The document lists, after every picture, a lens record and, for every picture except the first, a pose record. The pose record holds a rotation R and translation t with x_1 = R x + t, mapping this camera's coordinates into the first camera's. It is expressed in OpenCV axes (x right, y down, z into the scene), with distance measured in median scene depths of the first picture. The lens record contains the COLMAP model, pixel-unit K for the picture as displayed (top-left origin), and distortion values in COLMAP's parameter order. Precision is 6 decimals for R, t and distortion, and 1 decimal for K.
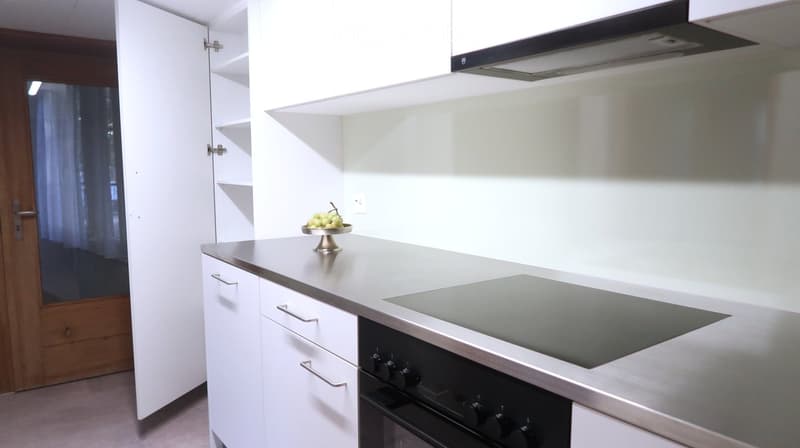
lens RADIAL K [[543.6, 0, 399.8], [0, 543.6, 222.7], [0, 0, 1]] dist [-0.024742, 0.002388]
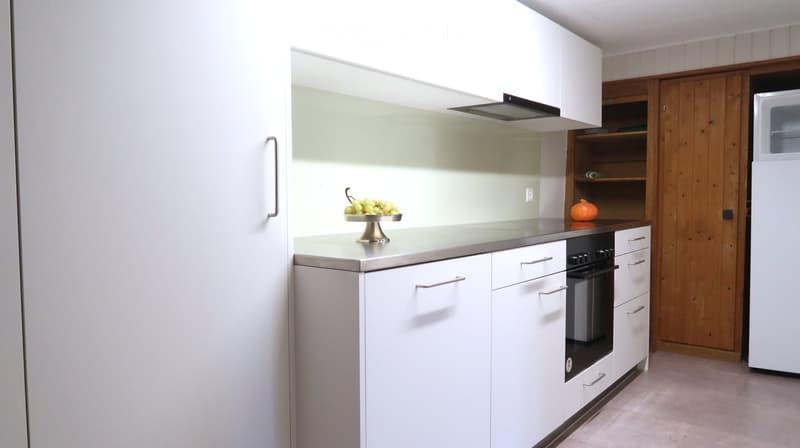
lens RADIAL K [[543.6, 0, 400.1], [0, 543.6, 225.0], [0, 0, 1]] dist [-0.024742, 0.002388]
pose [[-0.243503, -0.035041, 0.969267, -1.518358], [0.098973, 0.993233, 0.060772, -0.026370], [-0.964837, 0.110730, -0.238387, 1.784831]]
